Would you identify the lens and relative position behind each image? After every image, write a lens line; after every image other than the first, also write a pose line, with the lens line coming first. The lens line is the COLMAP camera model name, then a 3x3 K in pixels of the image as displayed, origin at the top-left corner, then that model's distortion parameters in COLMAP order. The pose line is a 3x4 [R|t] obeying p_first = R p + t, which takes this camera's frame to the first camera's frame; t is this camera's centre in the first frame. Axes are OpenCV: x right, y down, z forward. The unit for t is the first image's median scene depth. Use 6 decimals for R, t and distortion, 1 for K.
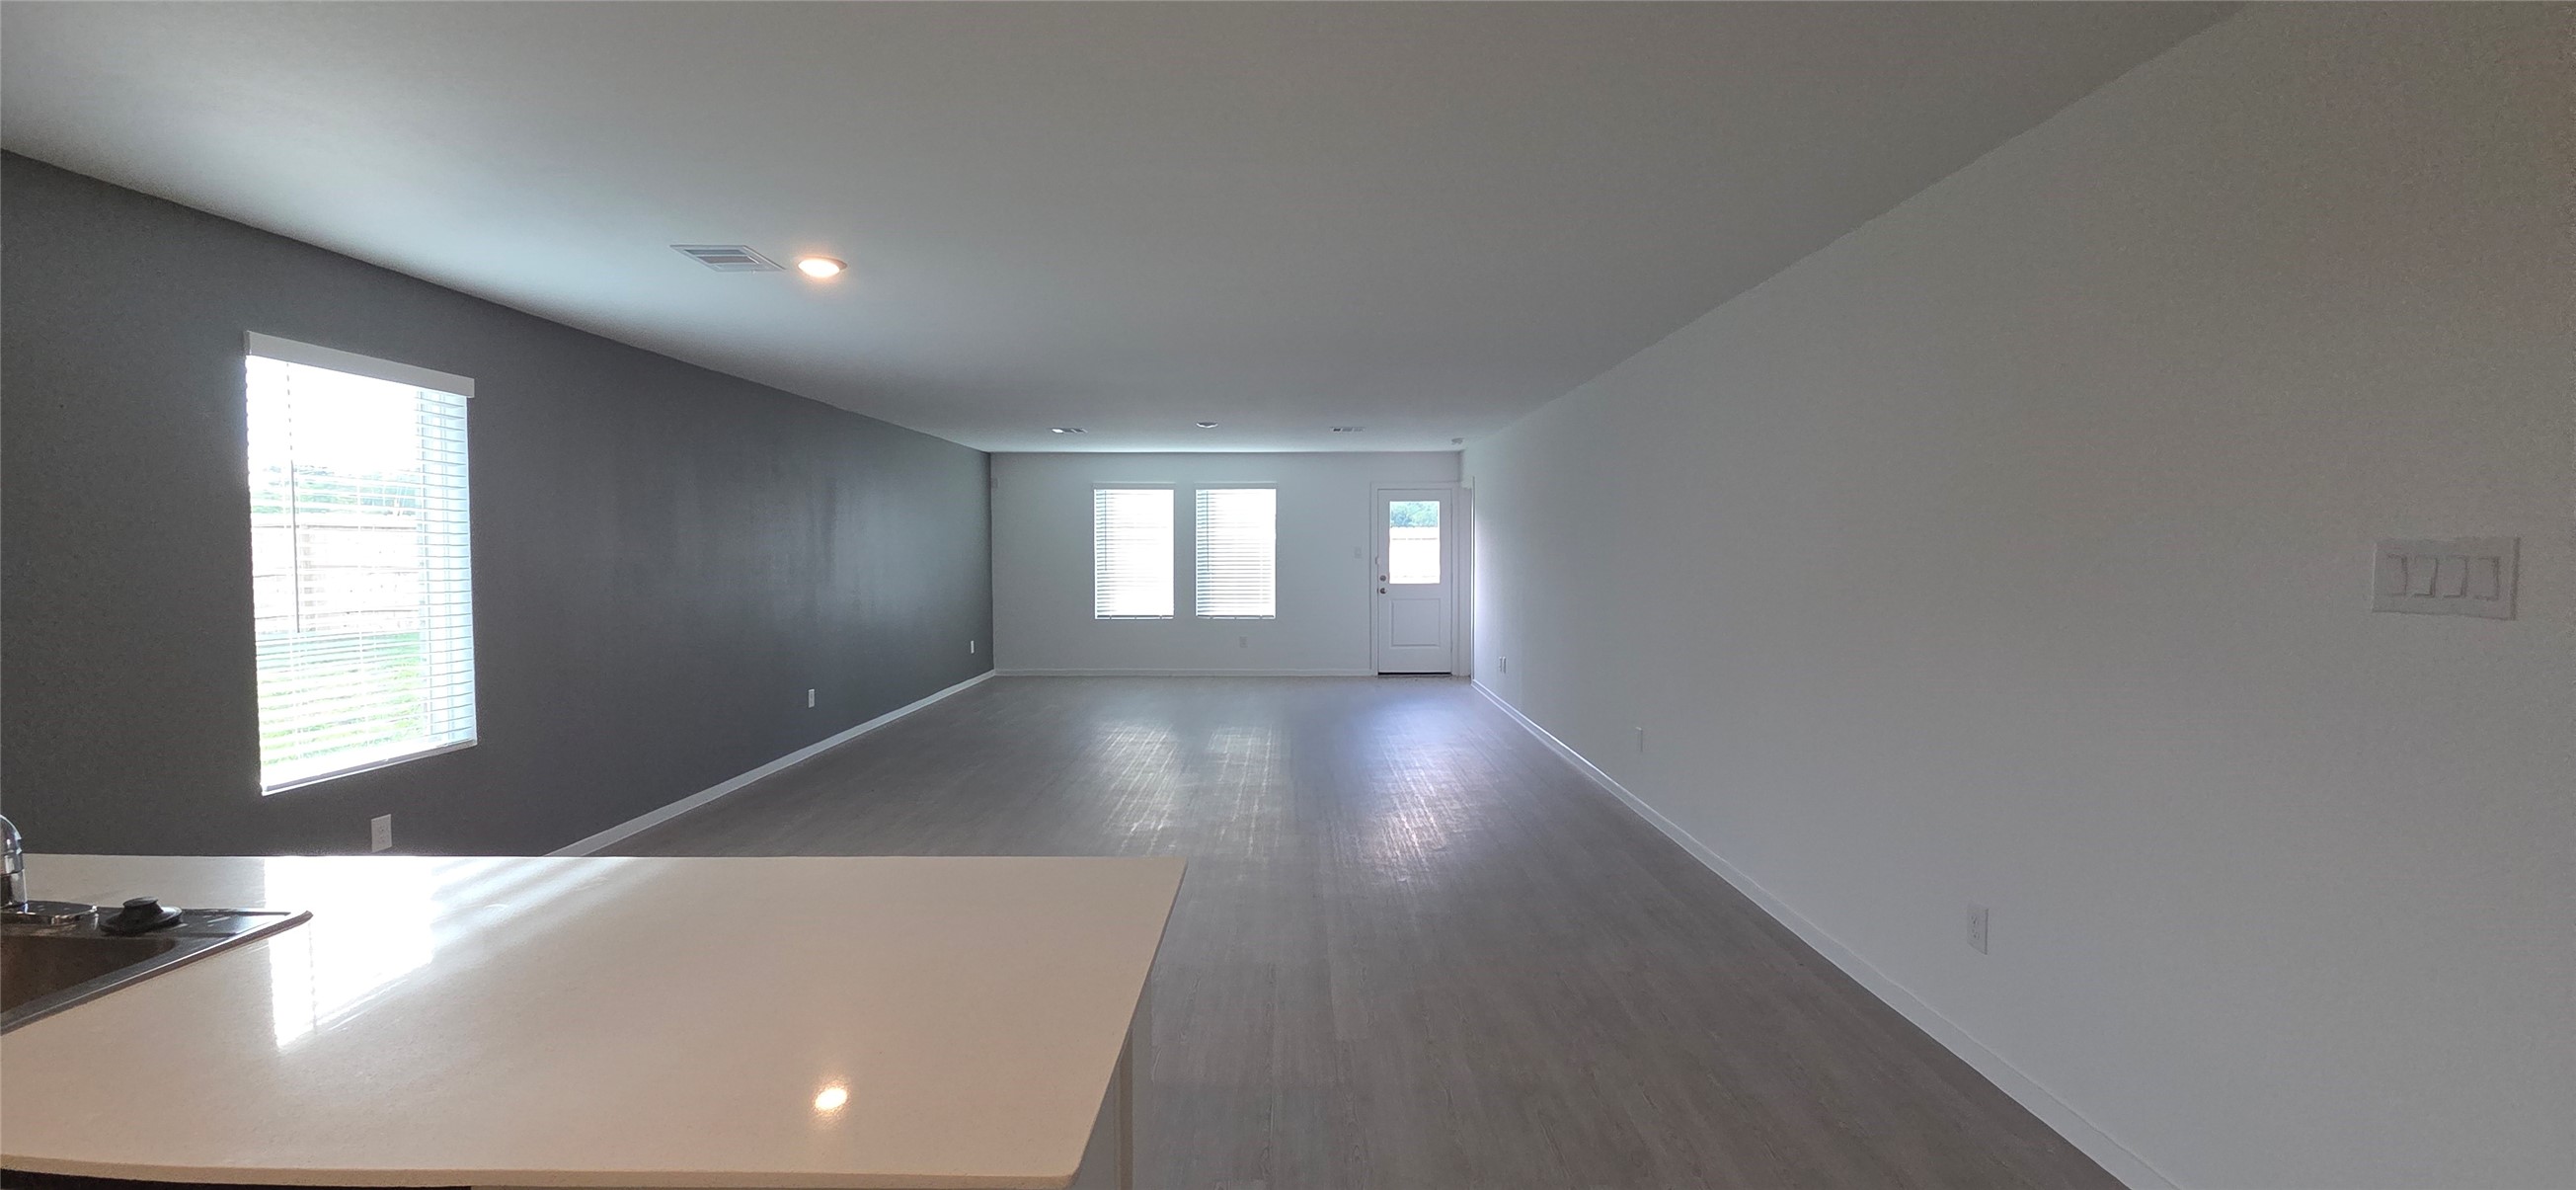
lens RADIAL K [[1050.5, 0, 1298.4], [0, 1050.5, 603.0], [0, 0, 1]] dist [0.008742, -0.001217]
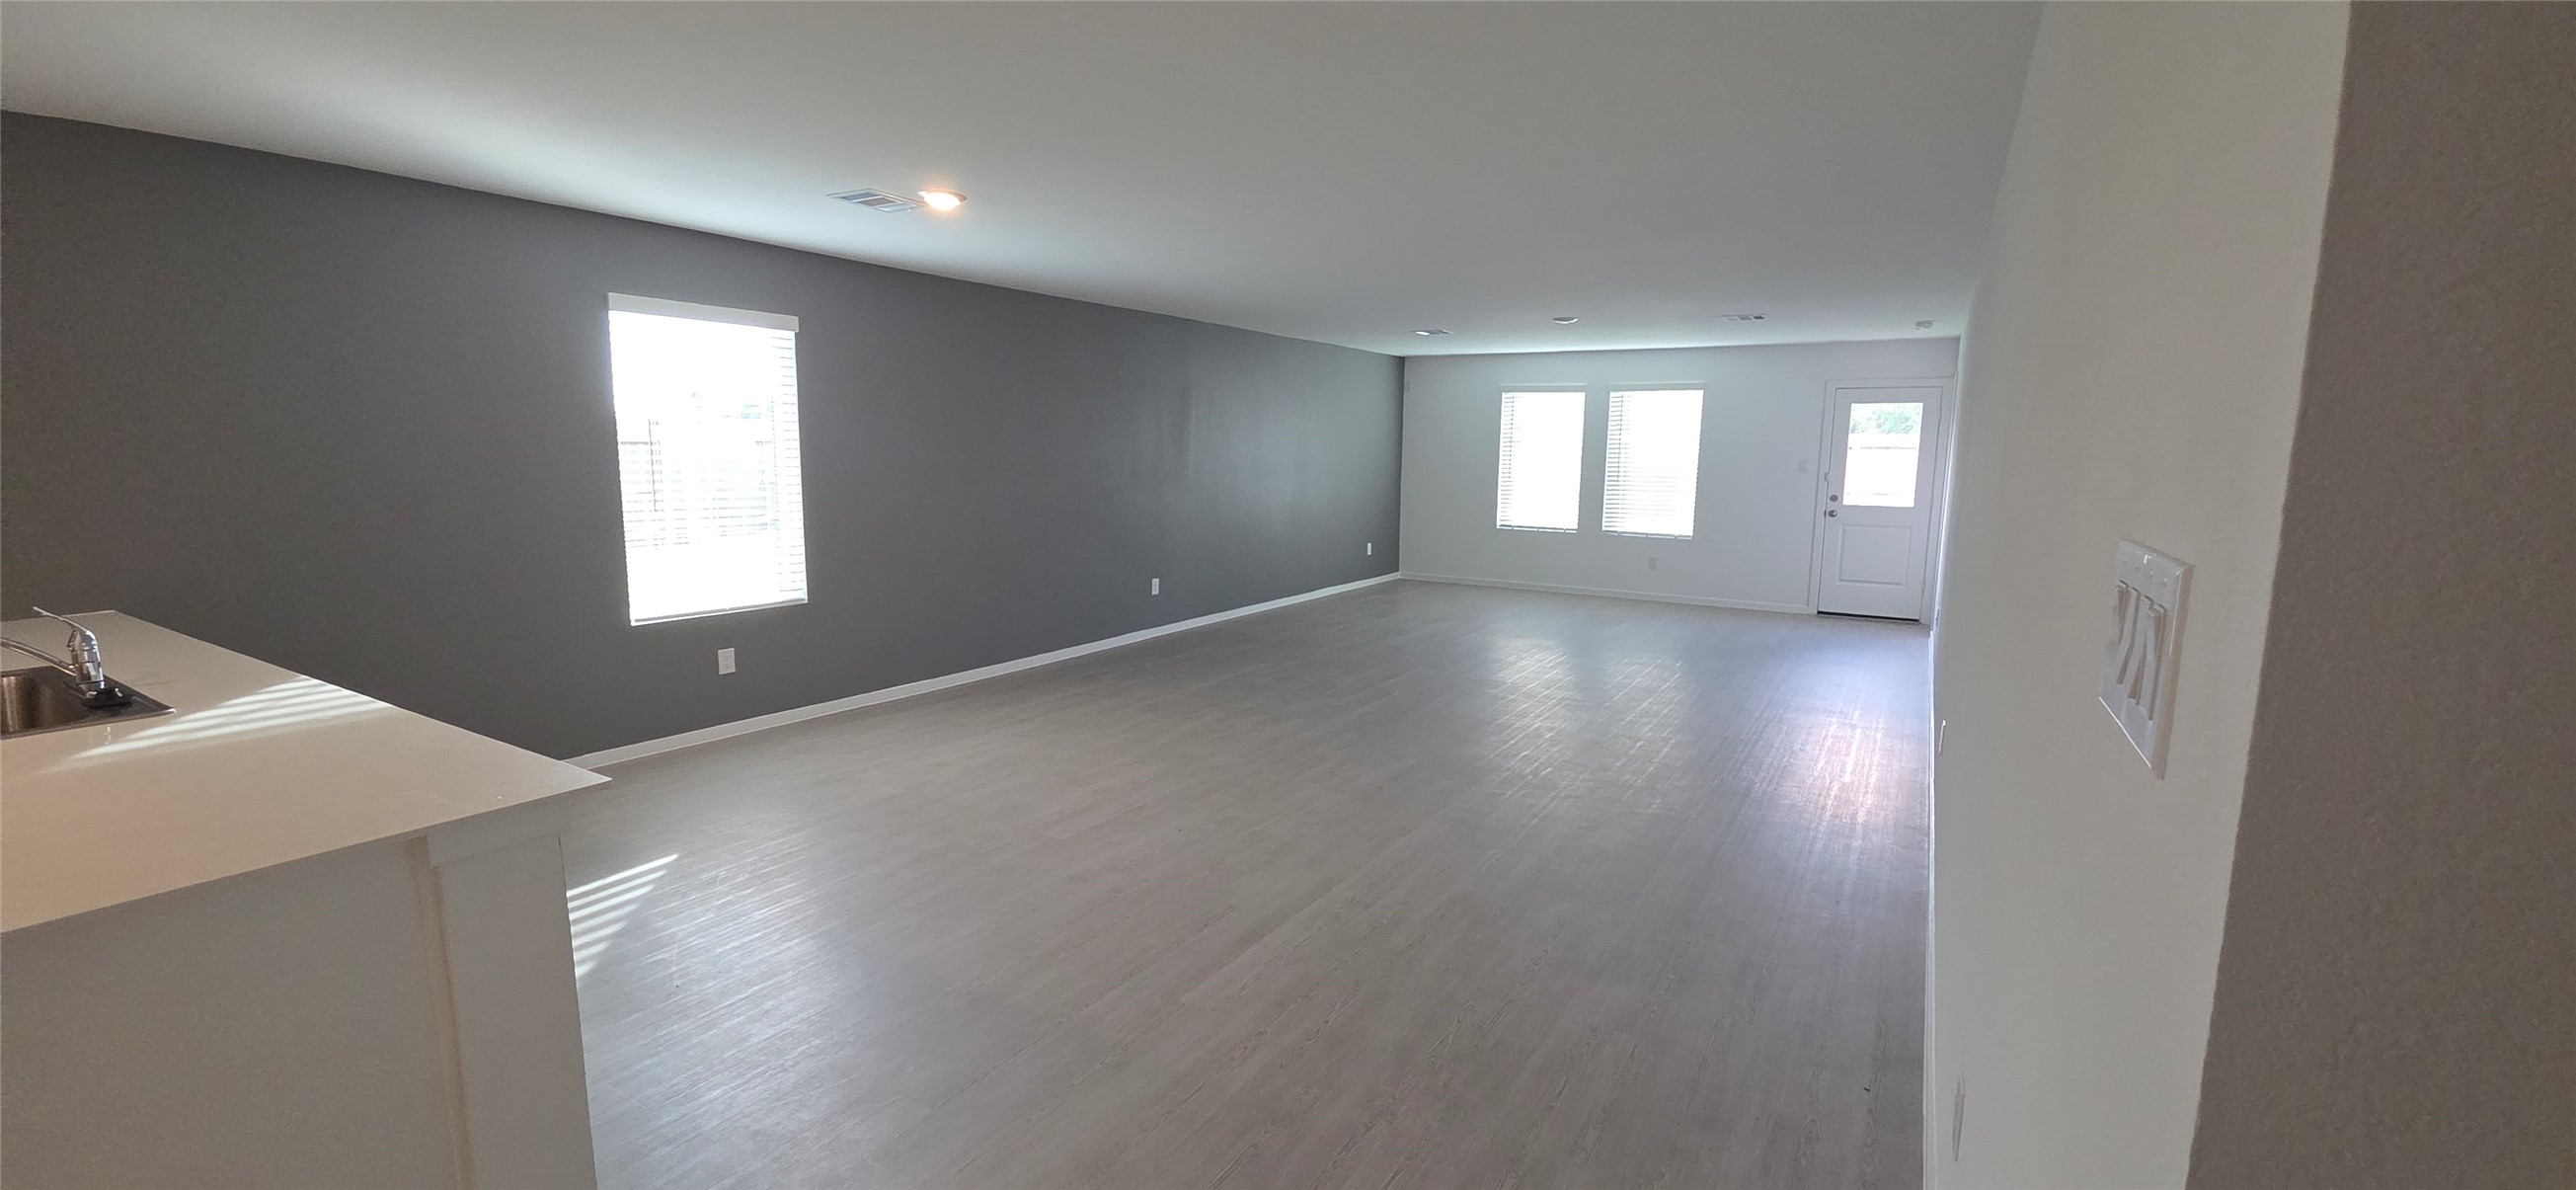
lens RADIAL K [[1050.5, 0, 1291.4], [0, 1050.5, 604.7], [0, 0, 1]] dist [0.008742, -0.001217]
pose [[0.856665, 0.092077, -0.507589, 0.146595], [-0.043323, 0.993307, 0.107071, -0.010543], [0.514051, -0.069734, 0.854921, 0.070081]]
